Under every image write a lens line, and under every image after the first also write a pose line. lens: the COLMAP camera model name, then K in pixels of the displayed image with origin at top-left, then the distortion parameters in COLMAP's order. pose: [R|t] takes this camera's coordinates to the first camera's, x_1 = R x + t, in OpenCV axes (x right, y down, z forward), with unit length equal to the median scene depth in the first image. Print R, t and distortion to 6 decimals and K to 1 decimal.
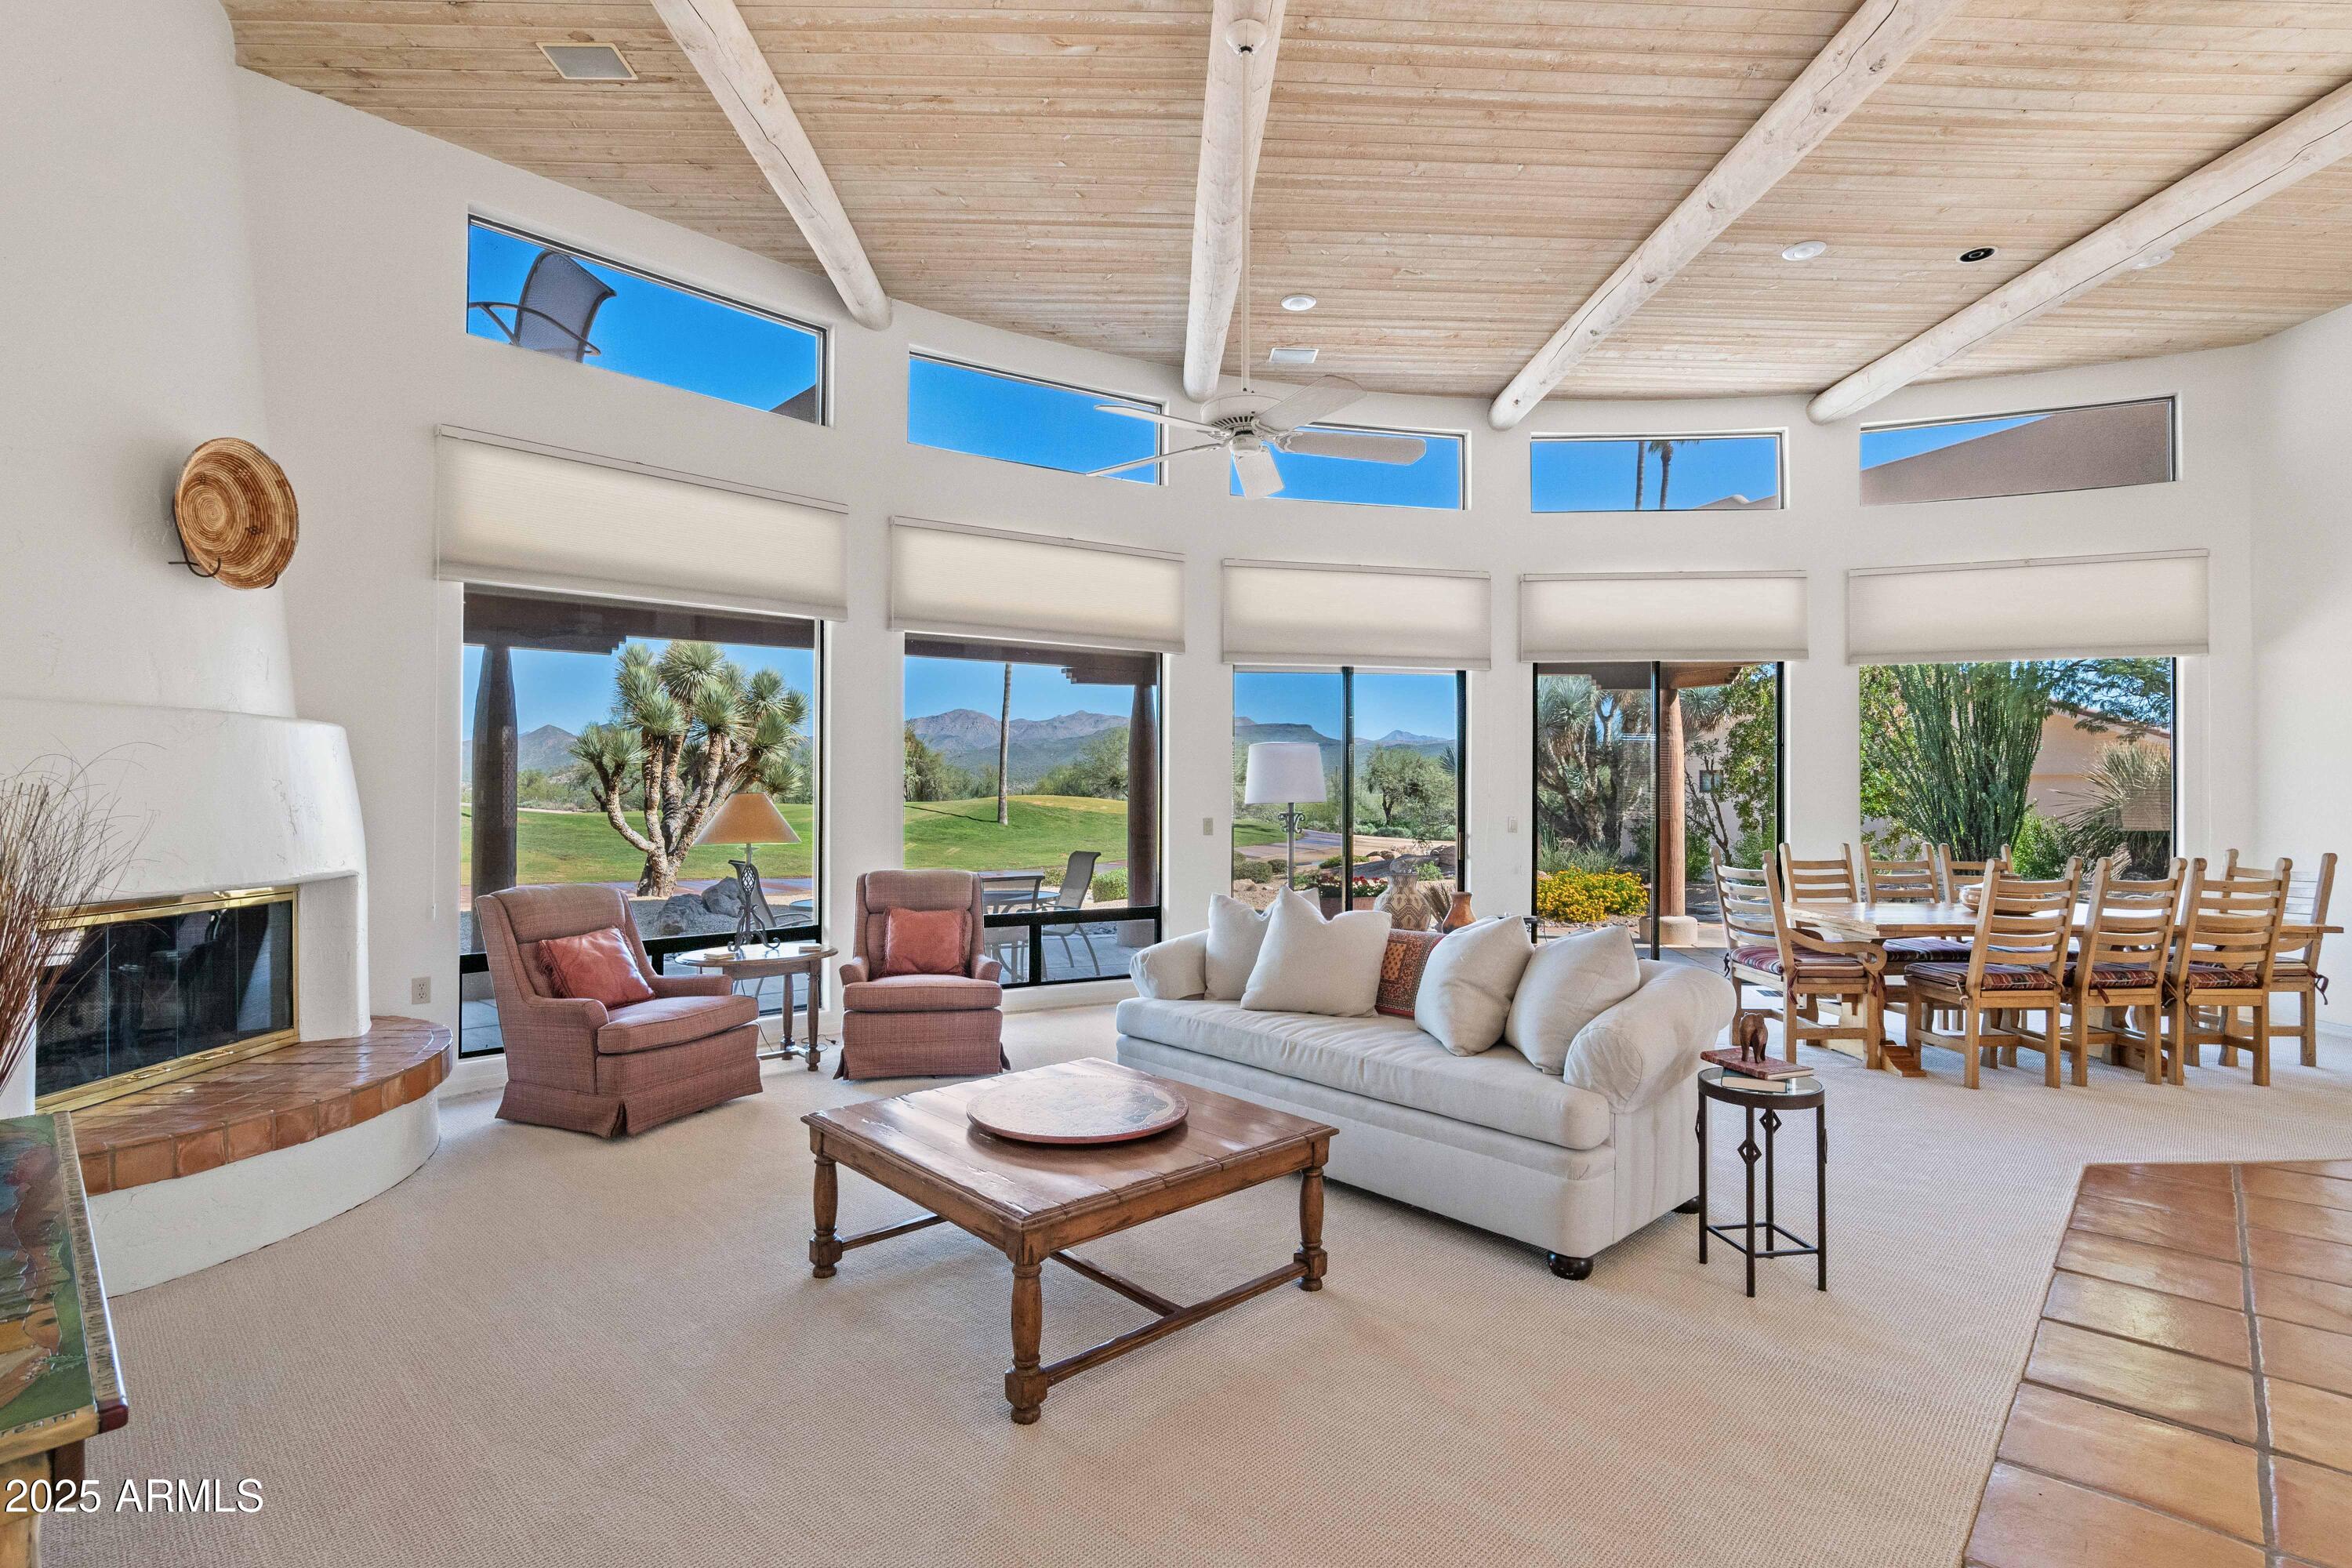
lens RADIAL K [[1103.4, 0, 1175.5], [0, 1103.4, 787.0], [0, 0, 1]] dist [-0.022743, 0.004575]
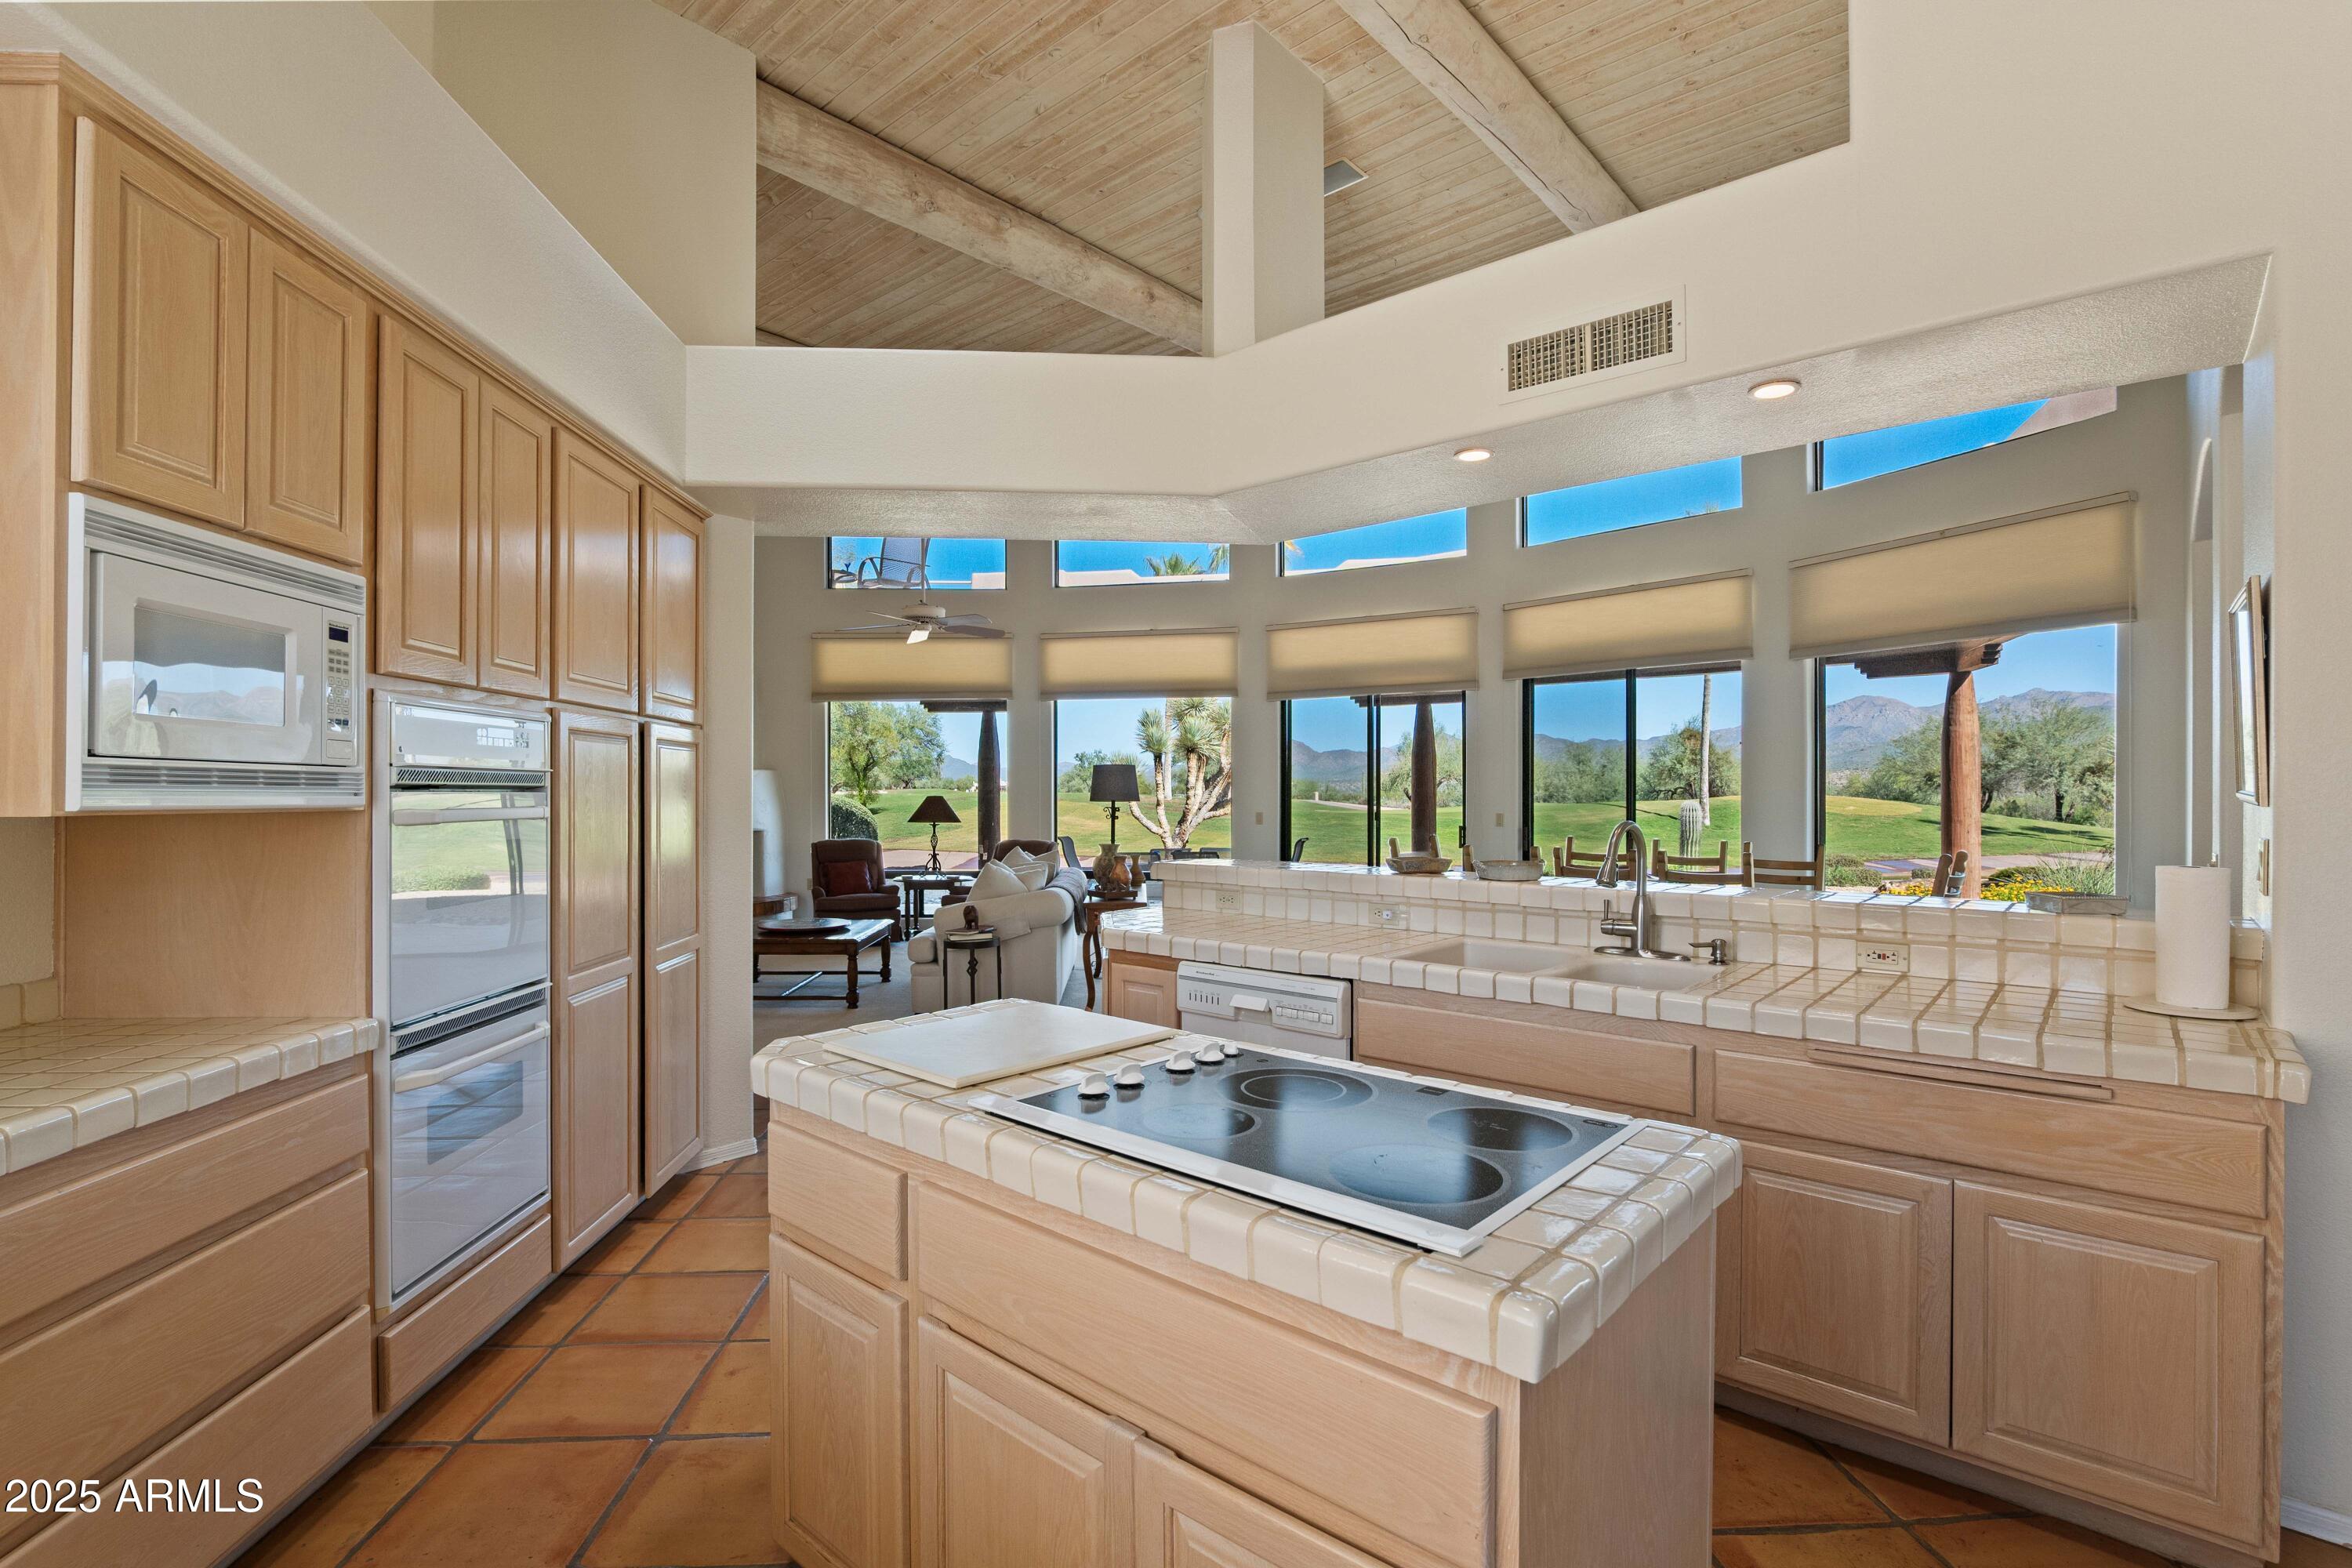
lens RADIAL K [[1103.4, 0, 1183.4], [0, 1103.4, 792.5], [0, 0, 1]] dist [-0.022743, 0.004575]
pose [[0.729358, -0.006206, -0.684104, 1.323083], [0.009626, 0.999953, 0.001192, 0.000804], [0.684064, -0.007455, 0.729384, -0.125262]]
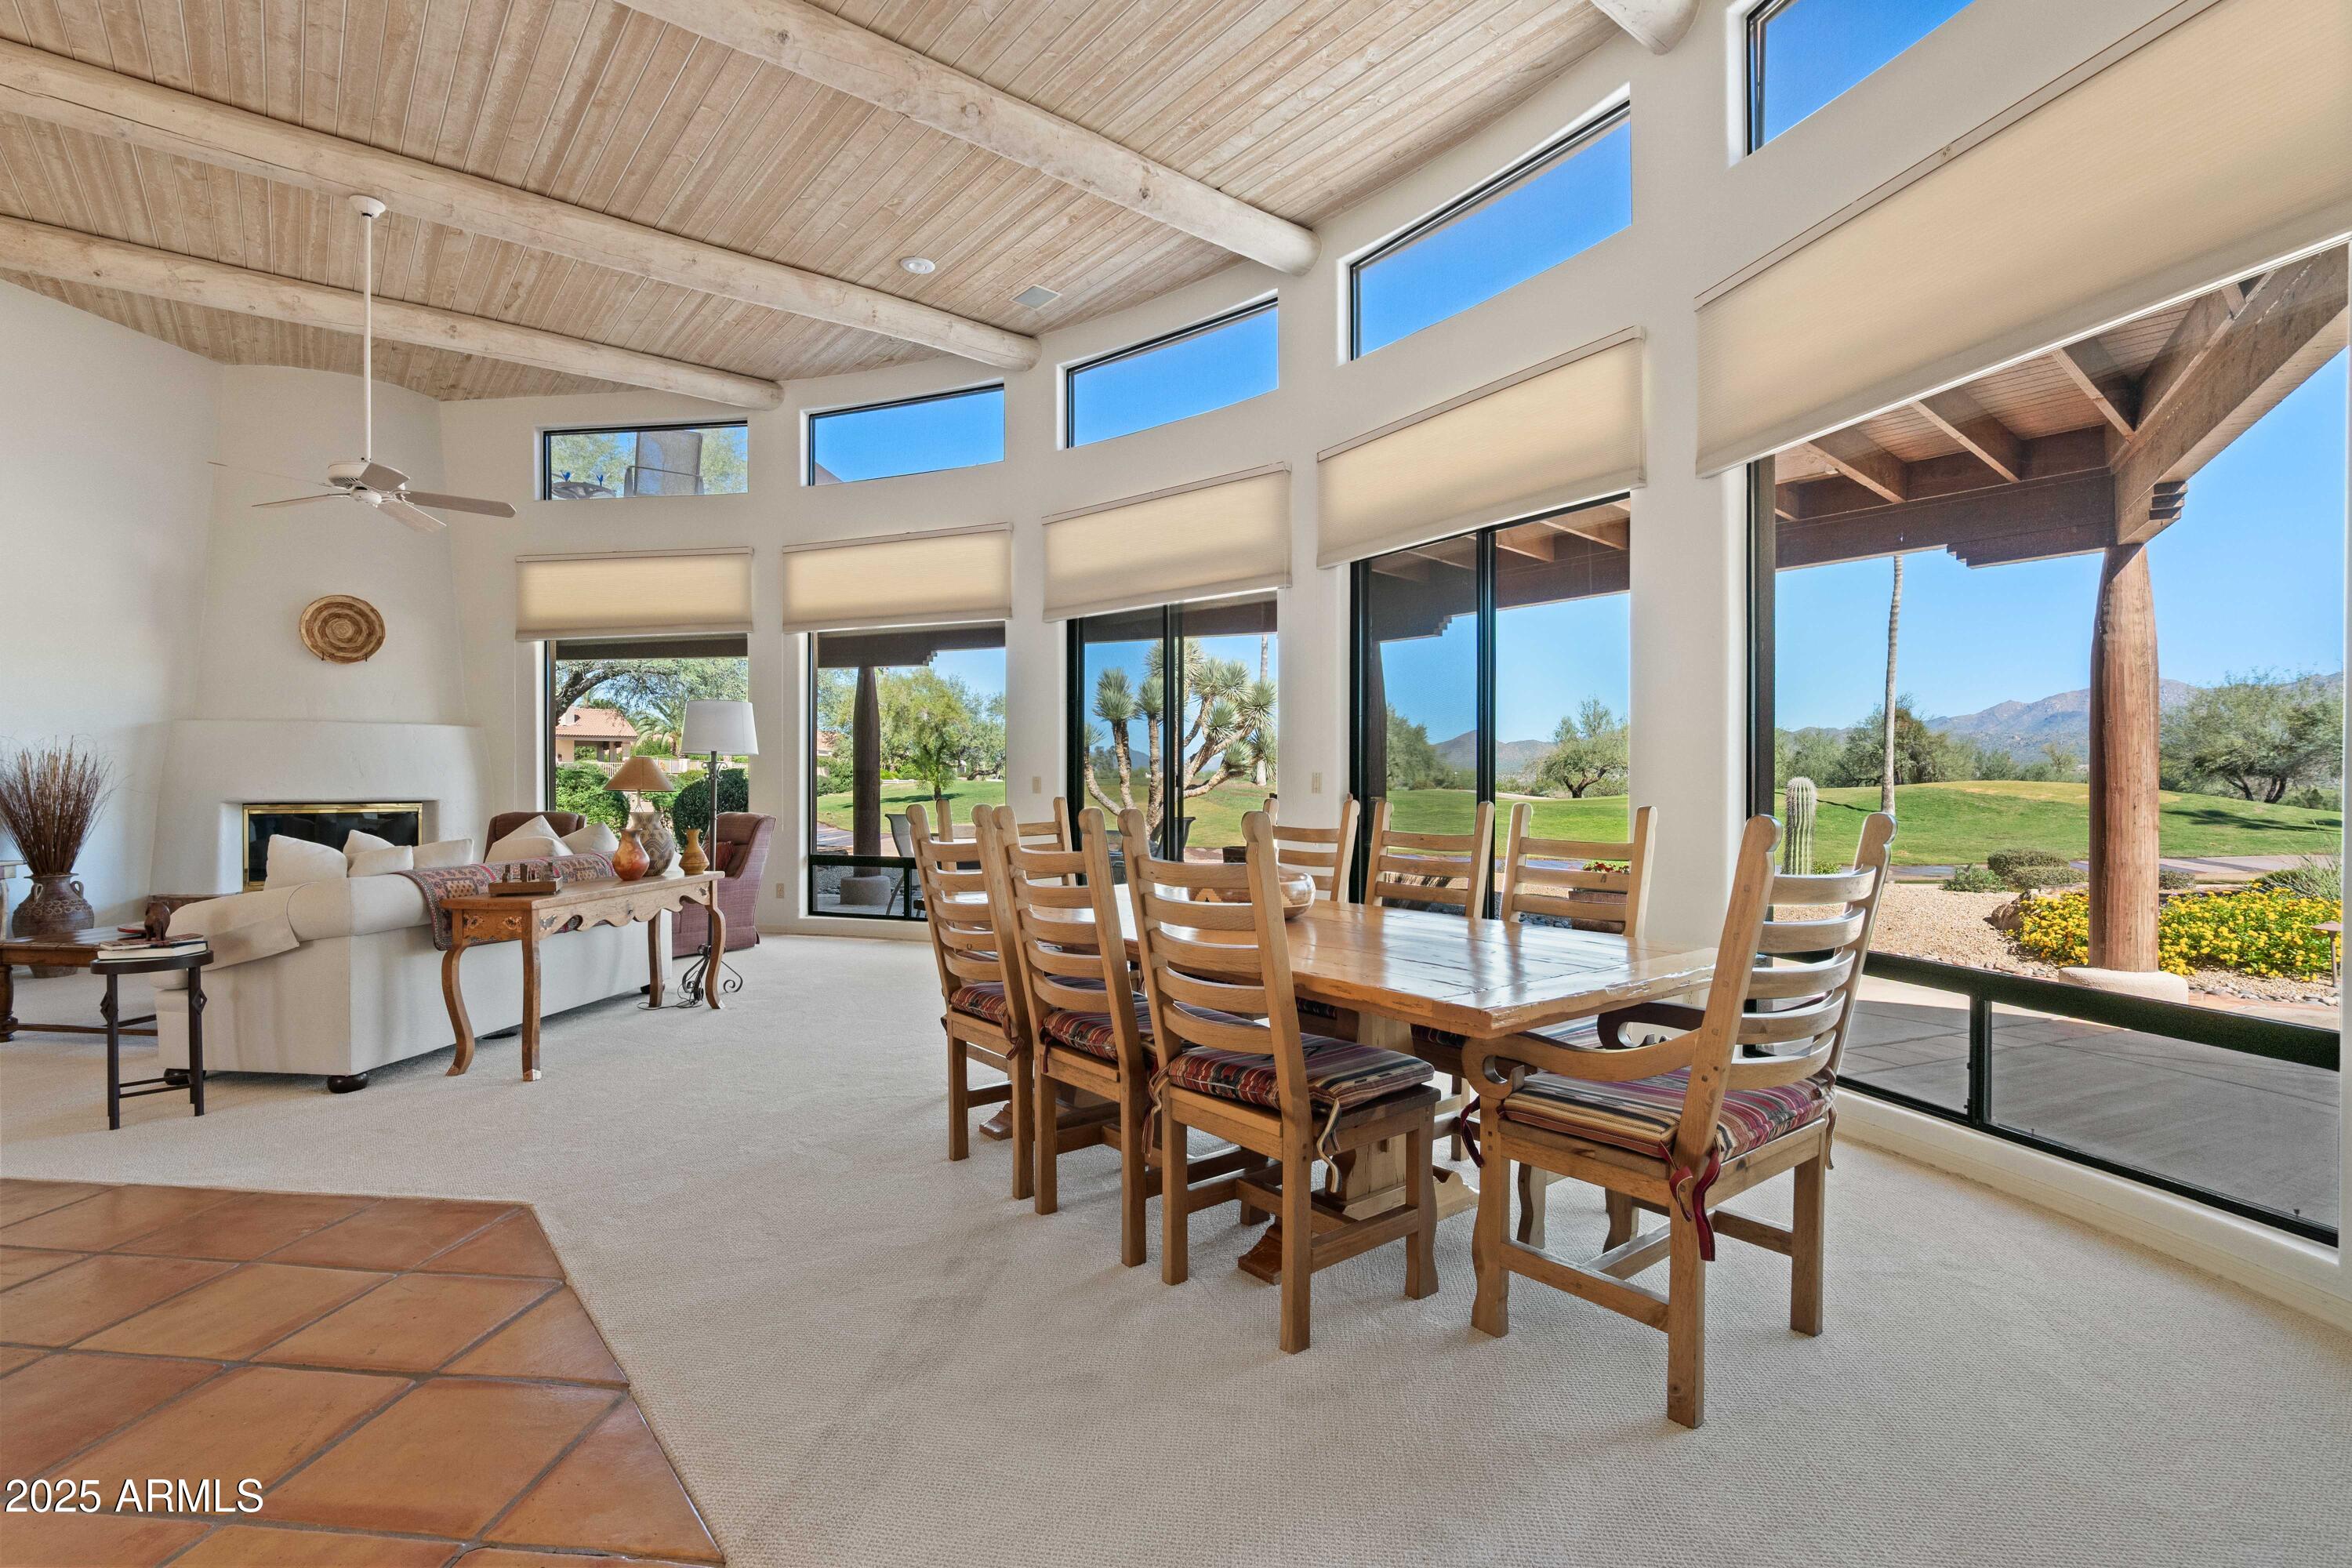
lens RADIAL K [[1103.4, 0, 1182.0], [0, 1103.4, 793.9], [0, 0, 1]] dist [-0.022743, 0.004575]
pose [[0.607876, 0.000184, -0.794032, 1.319492], [0.009407, 0.999928, 0.007433, 0.053923], [0.793976, -0.011988, 0.607831, 0.706087]]
